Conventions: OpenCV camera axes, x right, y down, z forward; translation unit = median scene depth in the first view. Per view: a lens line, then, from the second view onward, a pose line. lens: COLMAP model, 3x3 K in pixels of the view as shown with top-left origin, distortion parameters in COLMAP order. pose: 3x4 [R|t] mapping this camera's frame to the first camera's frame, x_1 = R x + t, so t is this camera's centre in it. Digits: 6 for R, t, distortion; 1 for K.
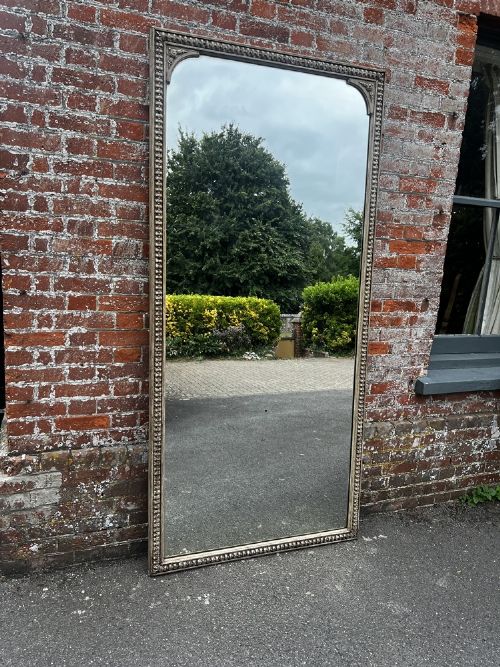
lens RADIAL K [[486.3, 0, 247.4], [0, 486.3, 334.4], [0, 0, 1]] dist [0.040869, -0.046815]
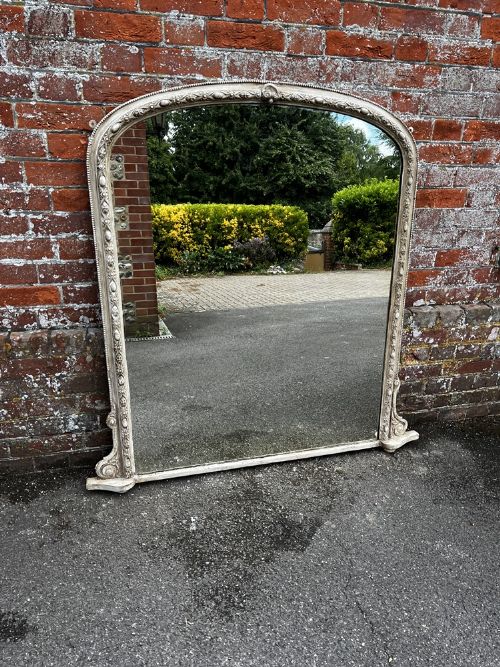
lens RADIAL K [[486.3, 0, 255.8], [0, 486.3, 335.2], [0, 0, 1]] dist [0.040869, -0.046815]
pose [[0.993447, 0.018344, -0.112811, 0.091261], [0.005562, 0.978107, 0.208027, 0.085072], [0.114157, -0.207292, 0.971596, 0.306876]]
